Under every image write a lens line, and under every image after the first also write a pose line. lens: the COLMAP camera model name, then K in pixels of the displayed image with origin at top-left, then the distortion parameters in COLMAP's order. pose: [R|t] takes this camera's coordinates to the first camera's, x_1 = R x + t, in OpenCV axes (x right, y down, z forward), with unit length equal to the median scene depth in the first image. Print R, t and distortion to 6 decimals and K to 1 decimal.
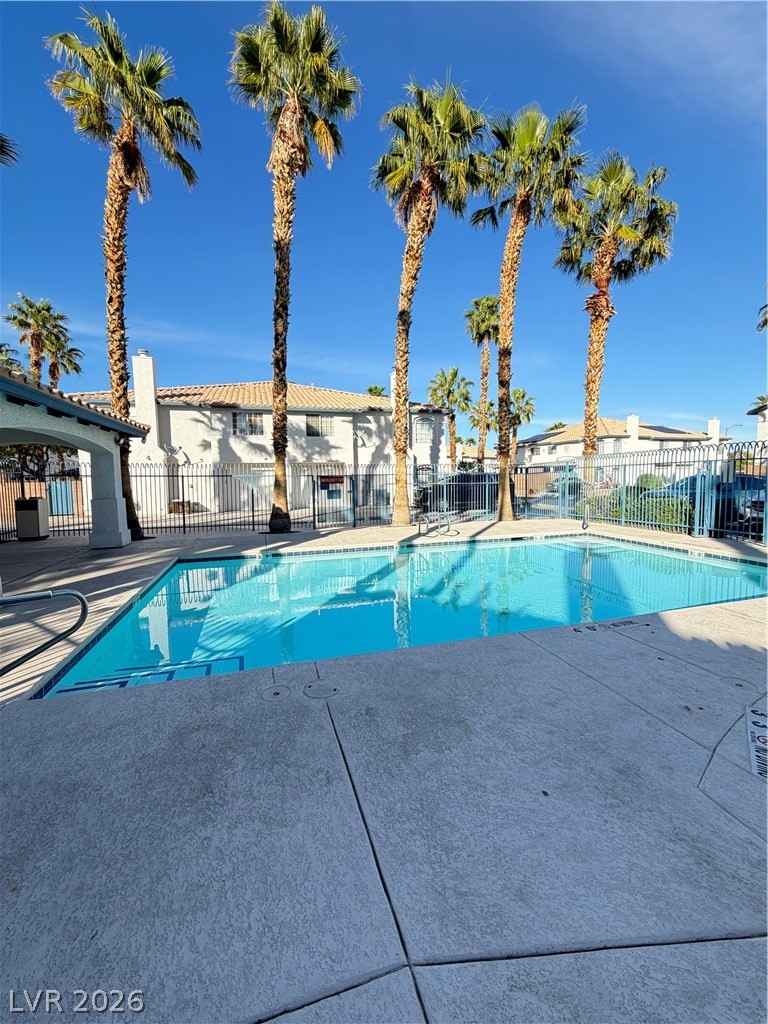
lens RADIAL K [[407.9, 0, 384.0], [0, 407.9, 512.0], [0, 0, 1]] dist [-0.001353, -0.000070]
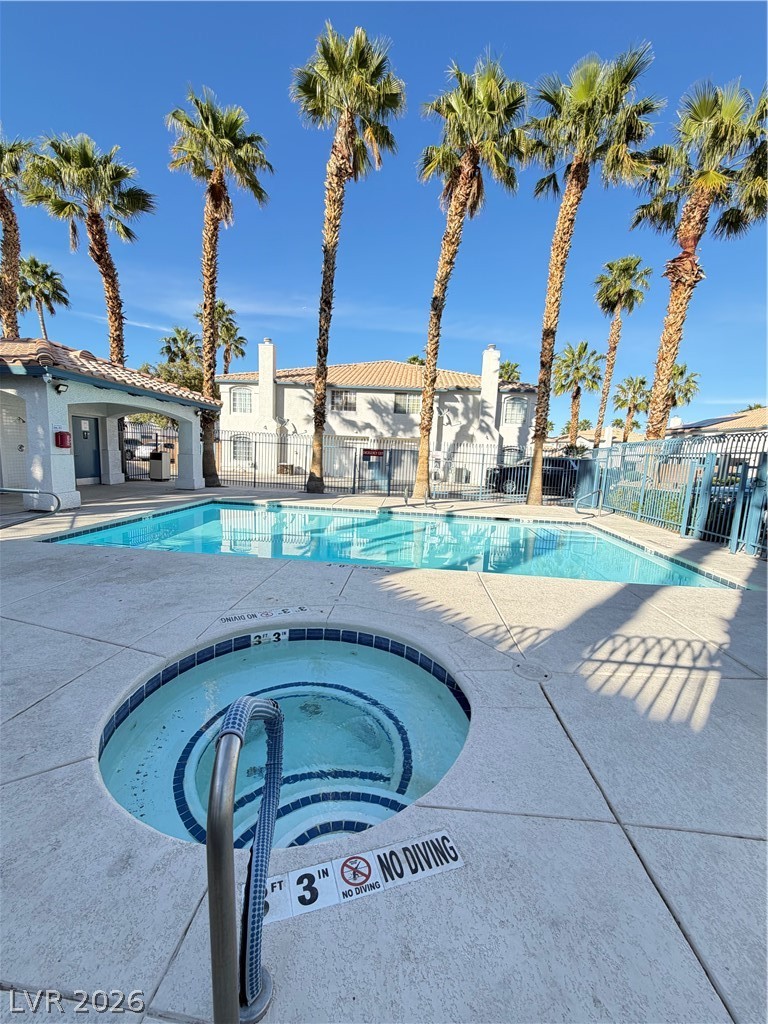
lens RADIAL K [[407.9, 0, 384.0], [0, 407.9, 512.0], [0, 0, 1]] dist [-0.001353, -0.000070]
pose [[0.930564, 0.111040, -0.348885, 0.331546], [-0.092385, 0.993280, 0.069716, 0.002765], [0.354282, -0.032644, 0.934569, -0.053820]]
